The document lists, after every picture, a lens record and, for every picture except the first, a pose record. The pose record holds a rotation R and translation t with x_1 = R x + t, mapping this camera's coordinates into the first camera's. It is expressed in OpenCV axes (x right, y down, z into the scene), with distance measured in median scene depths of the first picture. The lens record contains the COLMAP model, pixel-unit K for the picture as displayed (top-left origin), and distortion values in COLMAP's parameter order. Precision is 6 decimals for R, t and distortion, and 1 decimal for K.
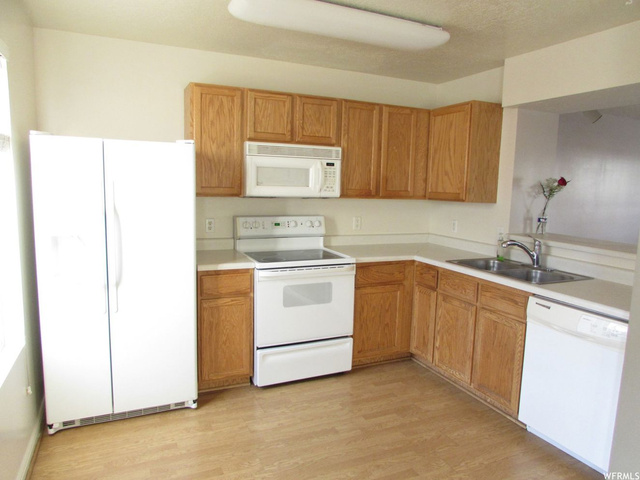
lens RADIAL K [[453.7, 0, 321.2], [0, 453.7, 237.9], [0, 0, 1]] dist [-0.028114, 0.002624]
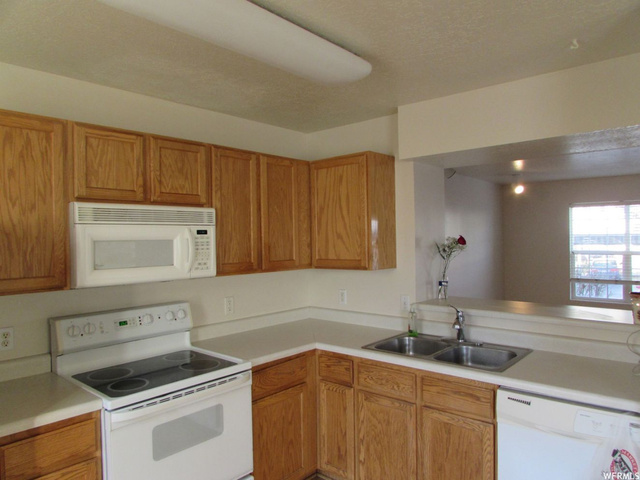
lens RADIAL K [[453.7, 0, 321.2], [0, 453.7, 237.9], [0, 0, 1]] dist [-0.028114, 0.002624]
pose [[0.911073, -0.043662, 0.409927, -0.102509], [0.092299, 0.990736, -0.099613, -0.064373], [-0.401781, 0.128591, 0.906662, 0.276477]]
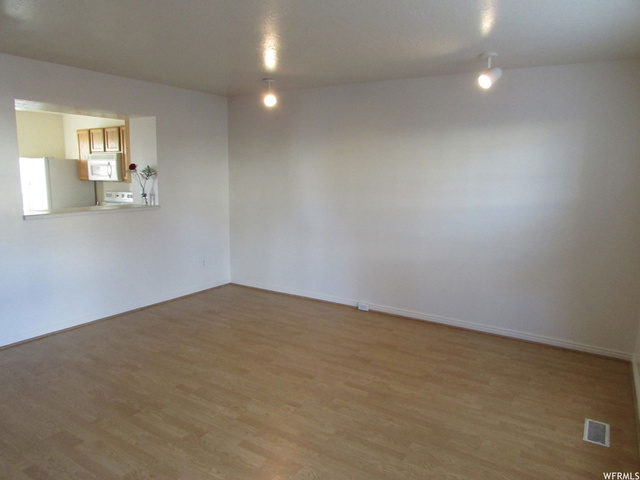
lens RADIAL K [[453.7, 0, 321.2], [0, 453.7, 237.9], [0, 0, 1]] dist [-0.028114, 0.002624]
pose [[0.535809, 0.091851, -0.839328, 2.017773], [-0.096822, 0.994192, 0.046989, -0.027727], [0.838770, 0.056088, 0.541590, 0.741224]]
